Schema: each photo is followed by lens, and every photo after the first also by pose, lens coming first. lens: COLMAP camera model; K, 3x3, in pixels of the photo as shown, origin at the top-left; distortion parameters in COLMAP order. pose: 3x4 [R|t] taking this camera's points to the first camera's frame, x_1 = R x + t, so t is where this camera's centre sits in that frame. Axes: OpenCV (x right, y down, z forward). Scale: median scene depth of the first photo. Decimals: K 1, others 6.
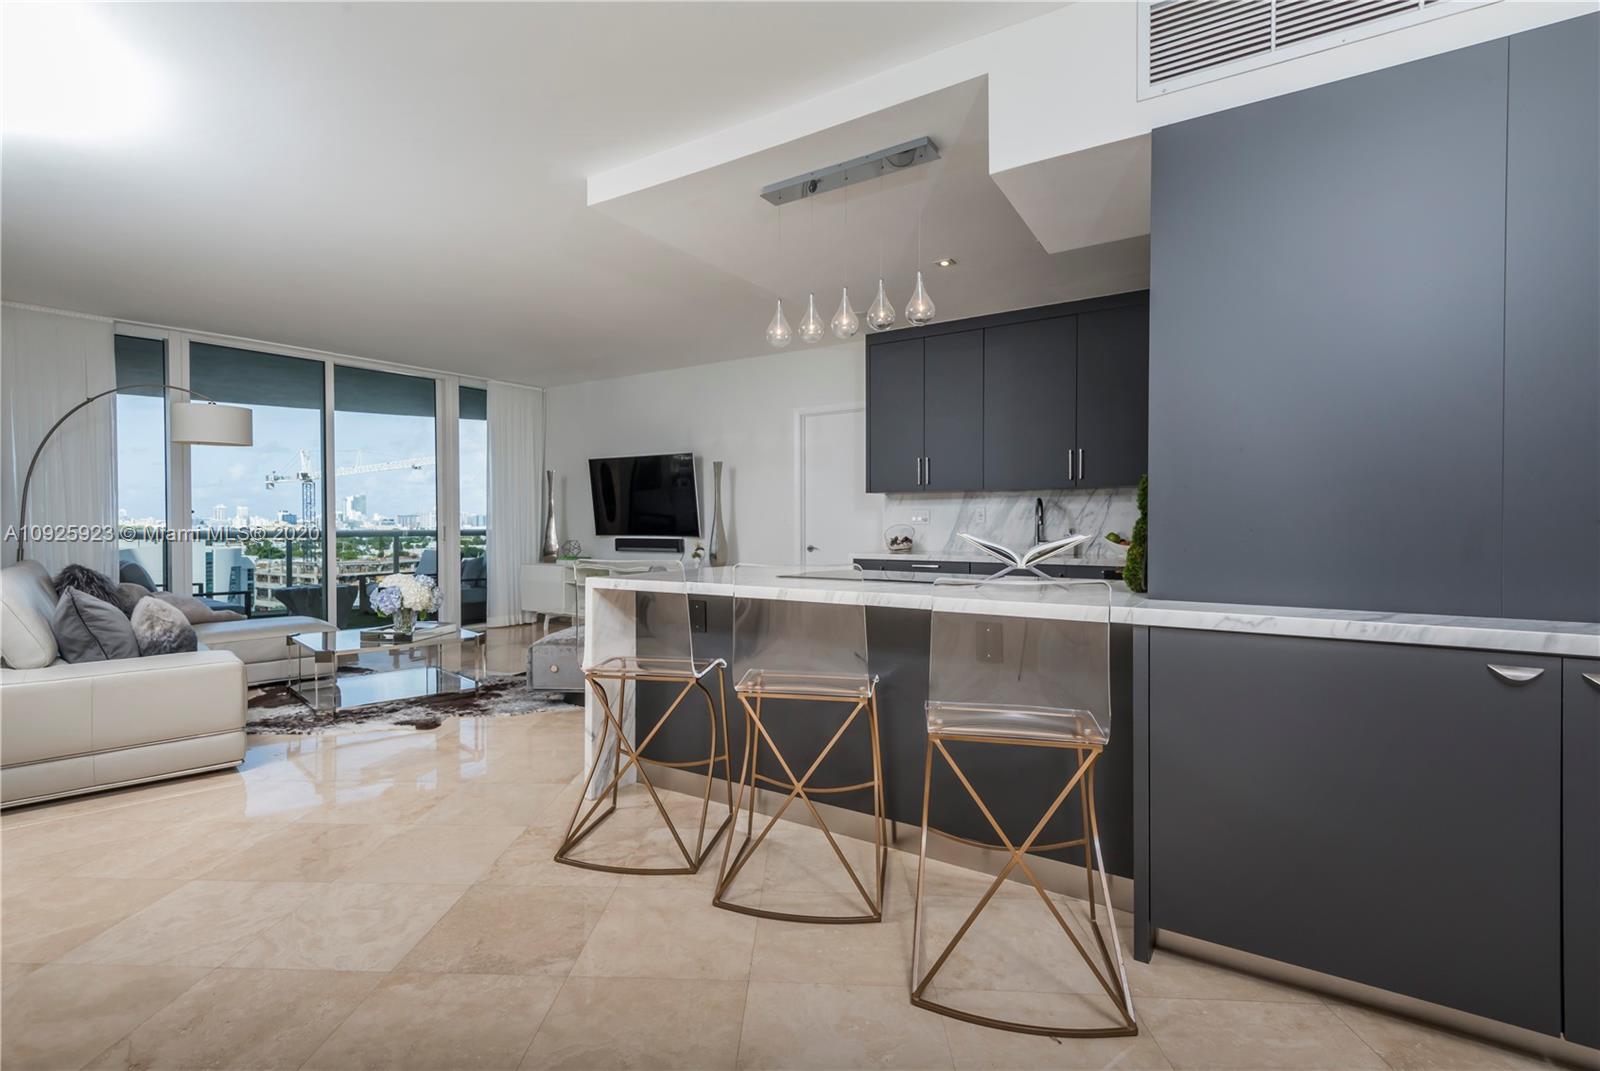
lens RADIAL K [[737.1, 0, 797.7], [0, 737.1, 528.4], [0, 0, 1]] dist [0.001464, -0.010688]
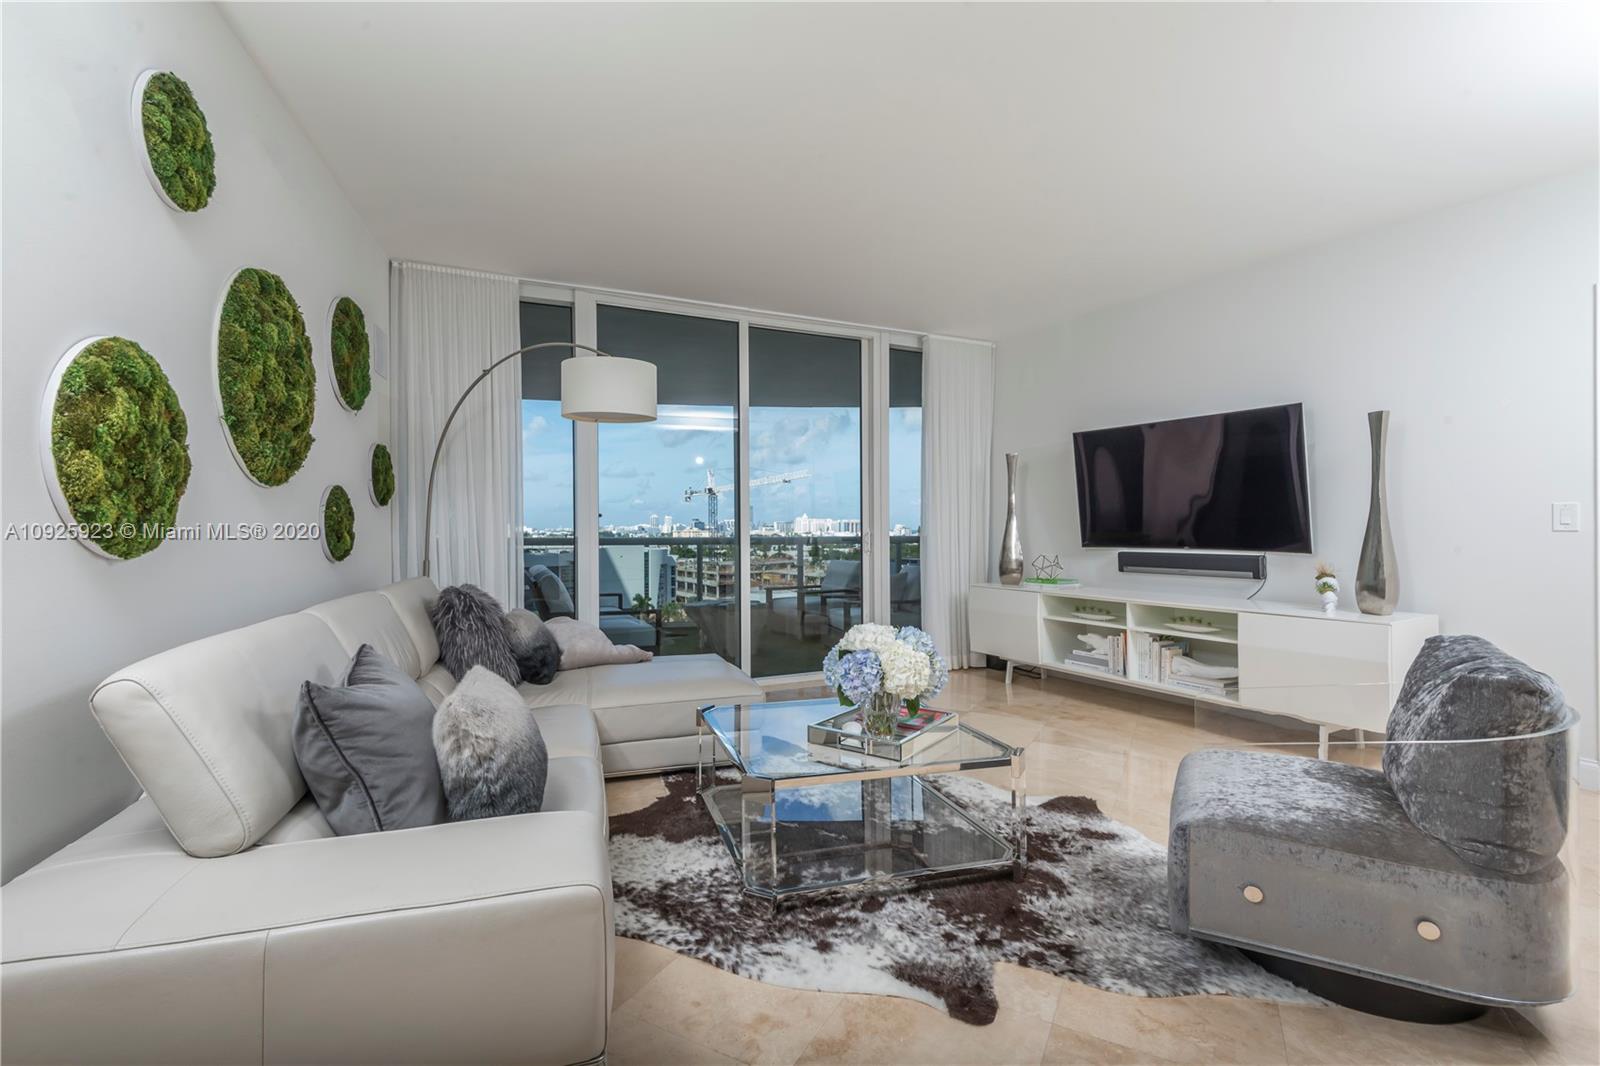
lens RADIAL K [[737.1, 0, 797.7], [0, 737.1, 525.9], [0, 0, 1]] dist [0.001464, -0.010688]
pose [[0.890428, -0.002791, -0.455116, -0.268897], [-0.002204, 0.999943, -0.010445, -0.003081], [0.455120, 0.010304, 0.890371, 0.387699]]
